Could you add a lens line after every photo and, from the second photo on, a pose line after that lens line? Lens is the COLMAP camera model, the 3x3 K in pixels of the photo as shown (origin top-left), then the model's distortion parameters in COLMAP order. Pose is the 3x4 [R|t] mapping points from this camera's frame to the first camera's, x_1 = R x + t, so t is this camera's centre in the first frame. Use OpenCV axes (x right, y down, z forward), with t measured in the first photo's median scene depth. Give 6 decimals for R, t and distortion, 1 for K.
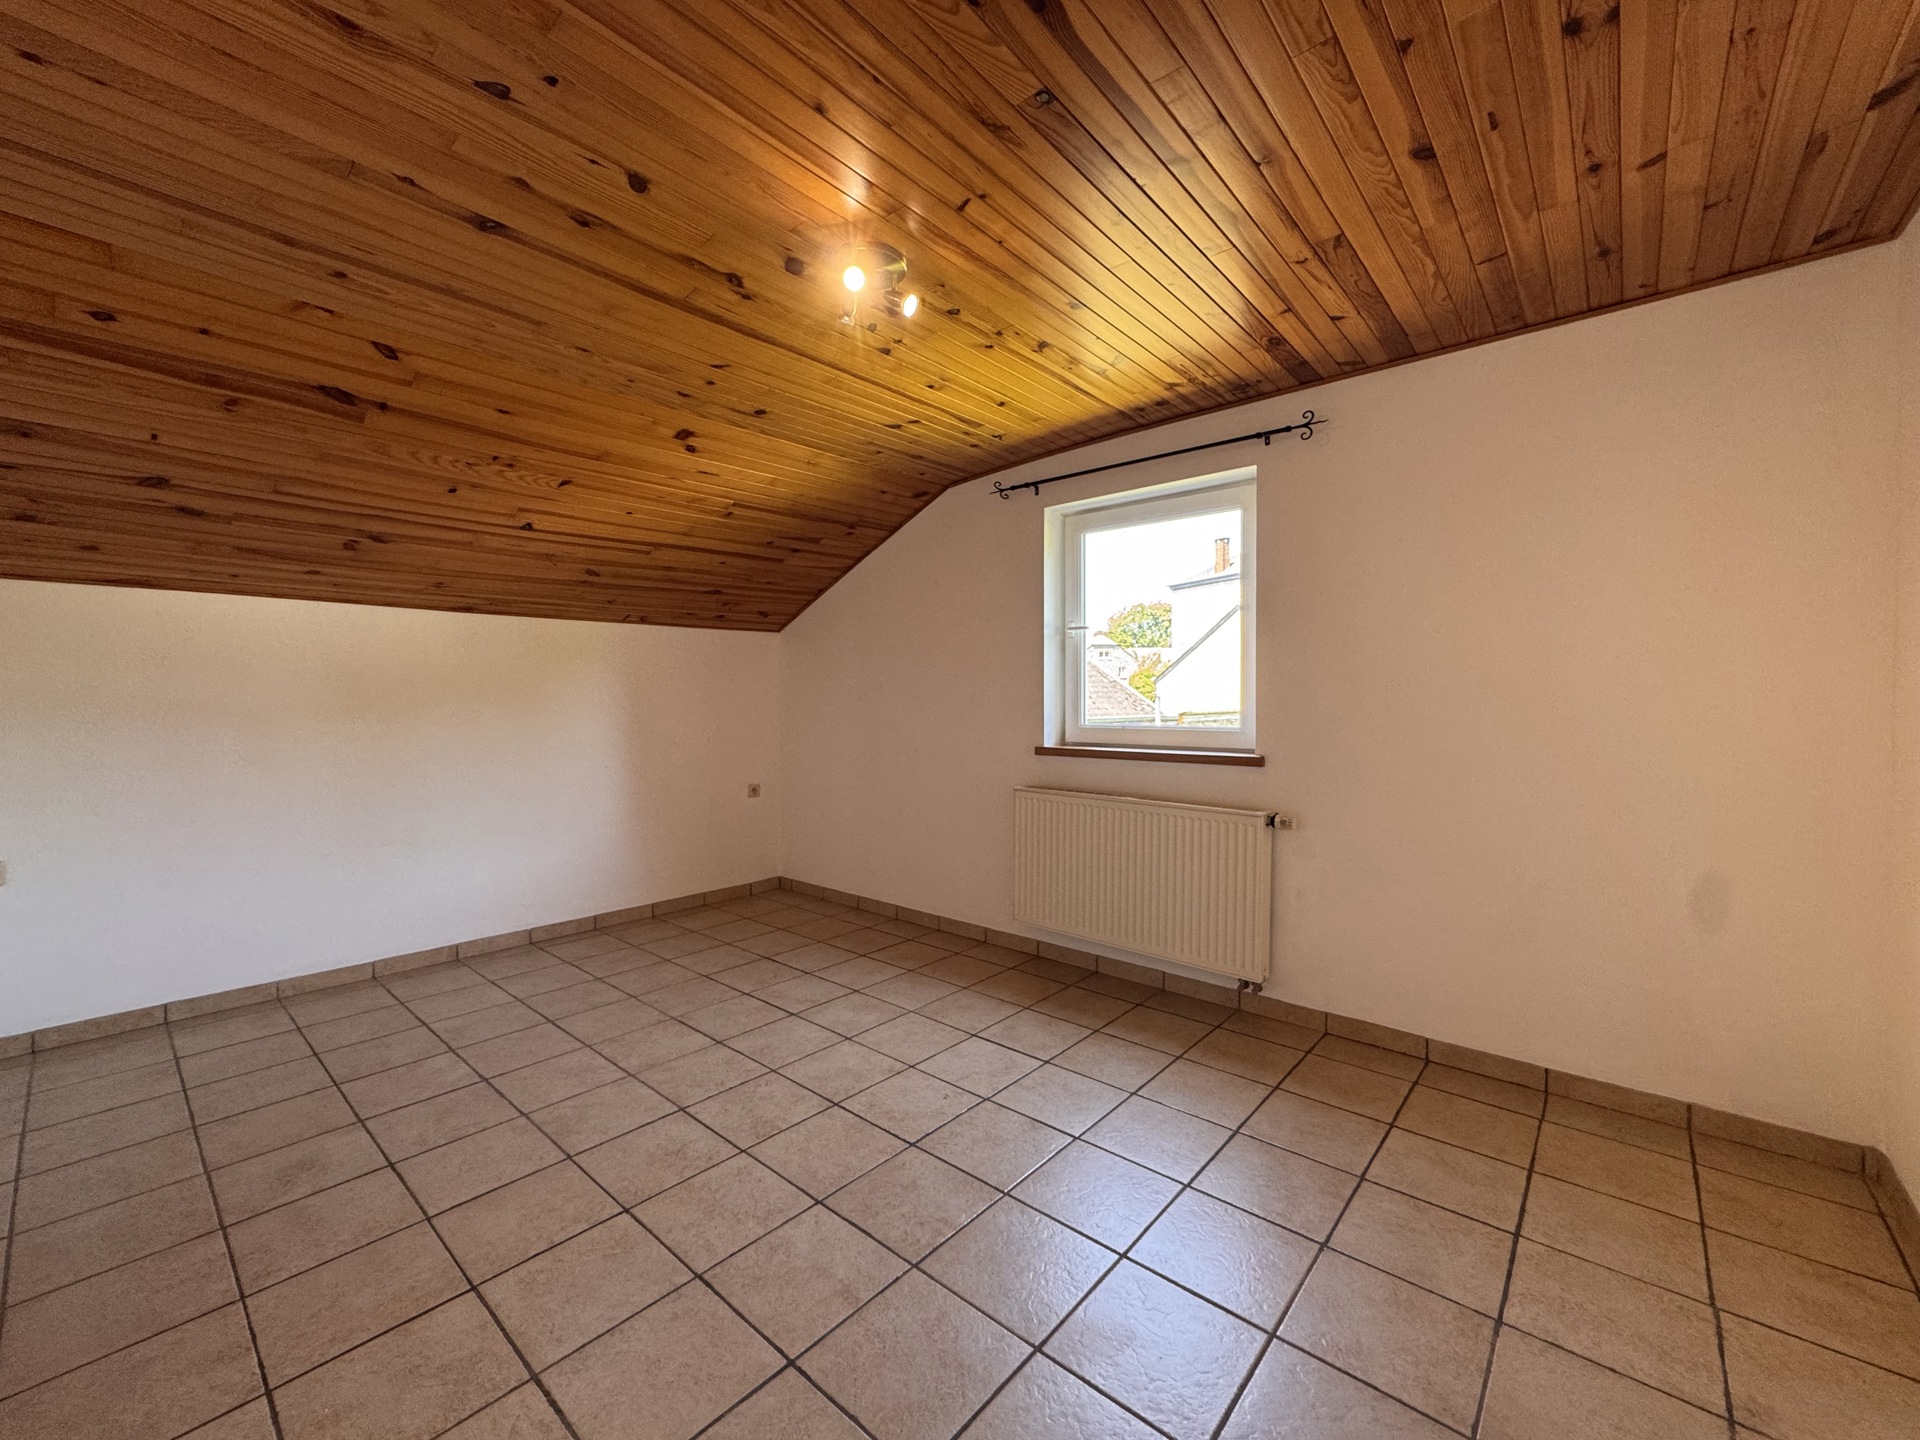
lens RADIAL K [[769.6, 0, 961.6], [0, 769.6, 715.2], [0, 0, 1]] dist [-0.003867, -0.000312]
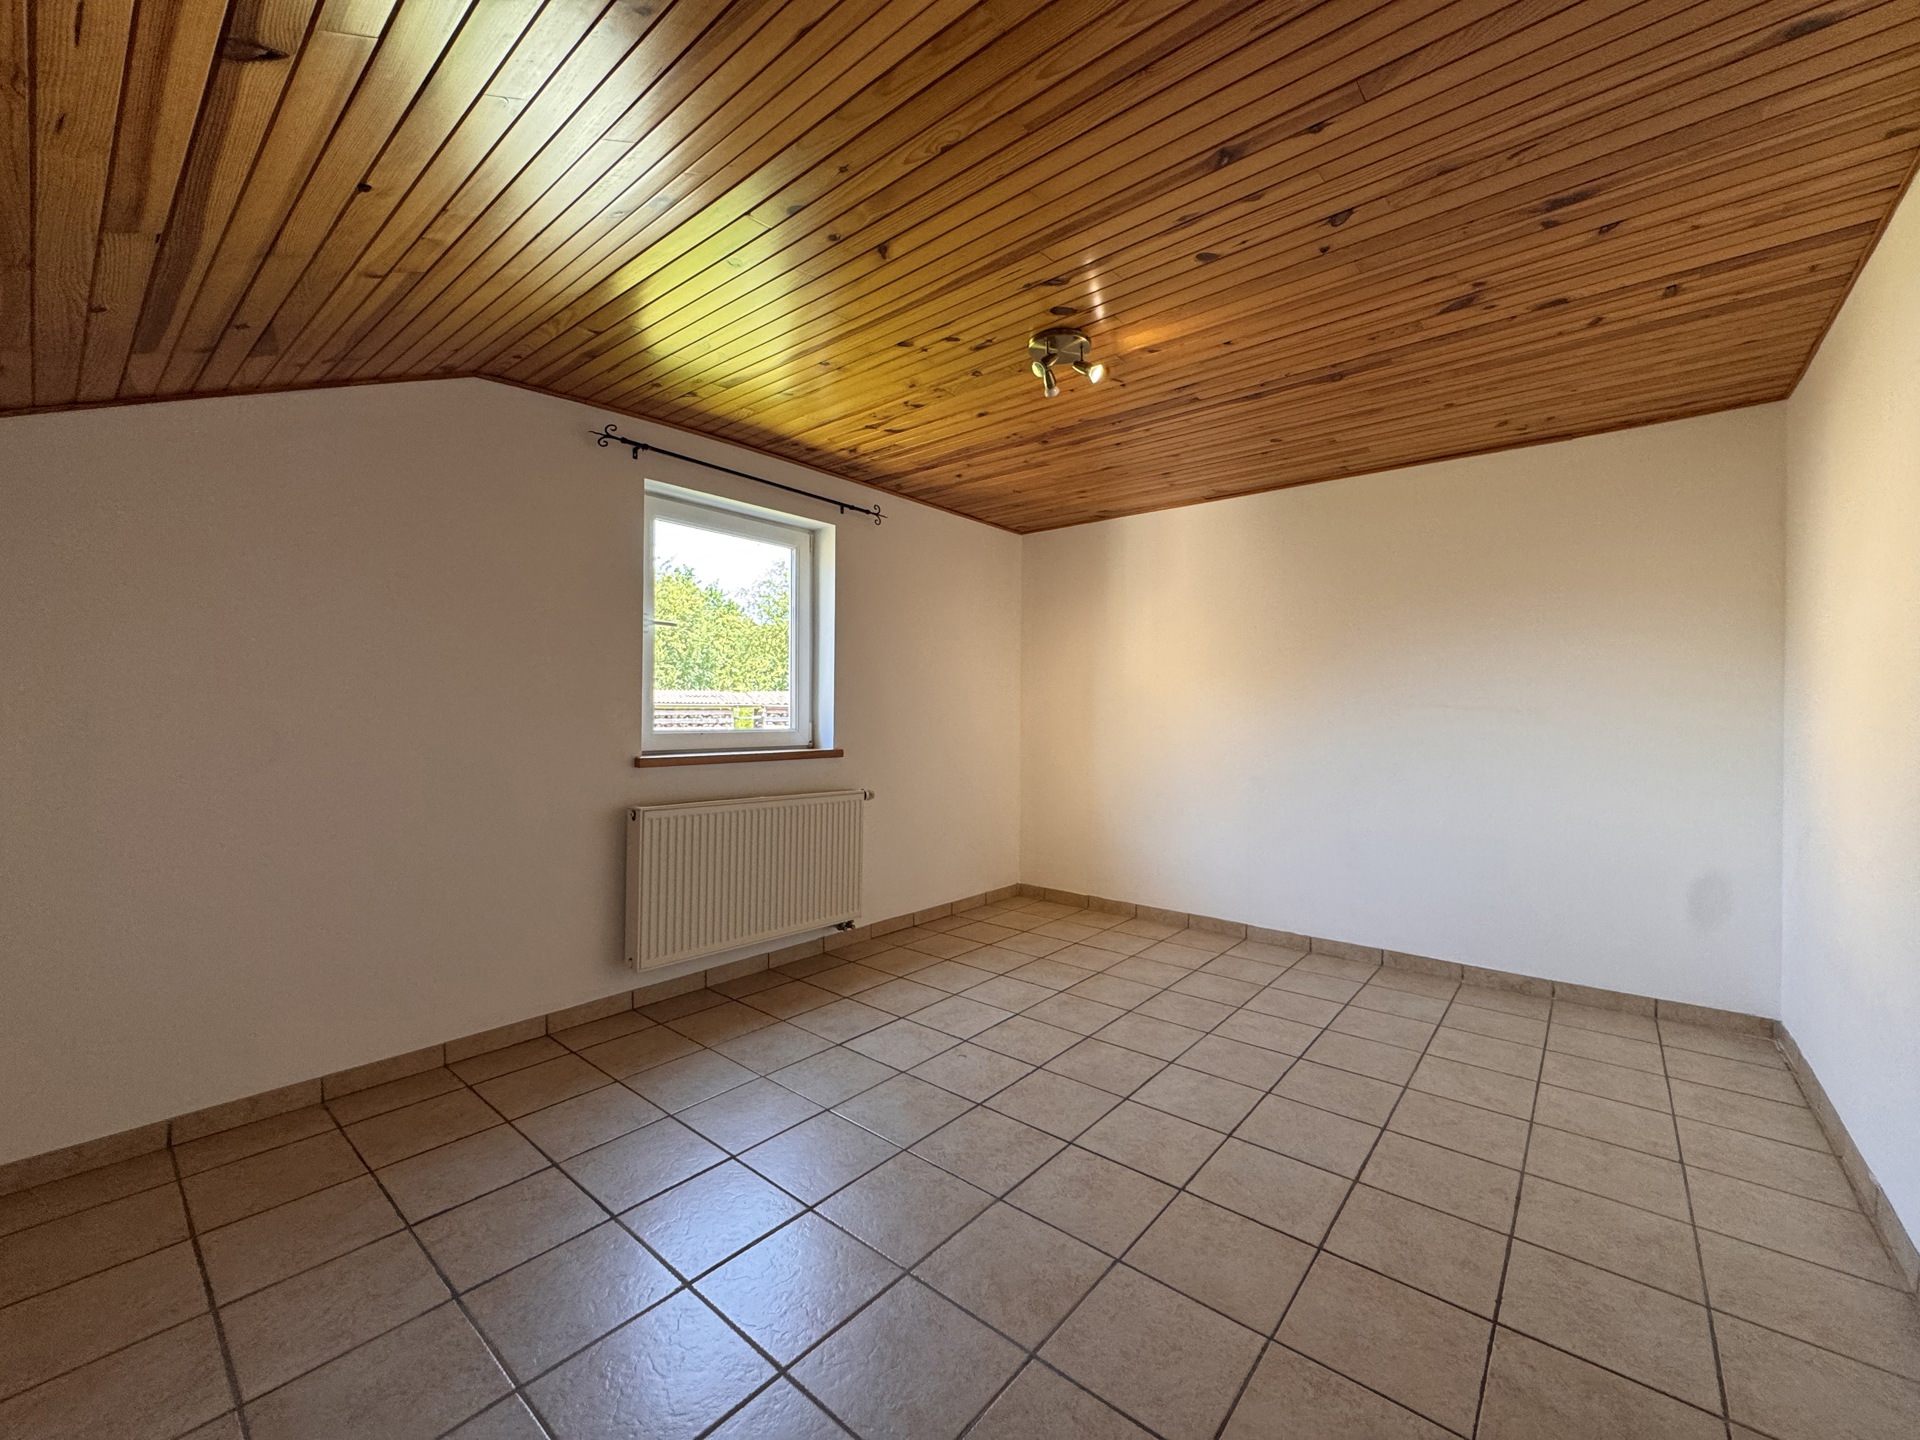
lens RADIAL K [[769.6, 0, 956.3], [0, 769.6, 713.5], [0, 0, 1]] dist [-0.003867, -0.000312]
pose [[-0.016271, 0.001737, 0.999866, -0.958610], [0.011219, 0.999936, -0.001555, -0.002923], [-0.999805, 0.011192, -0.016290, 0.854820]]
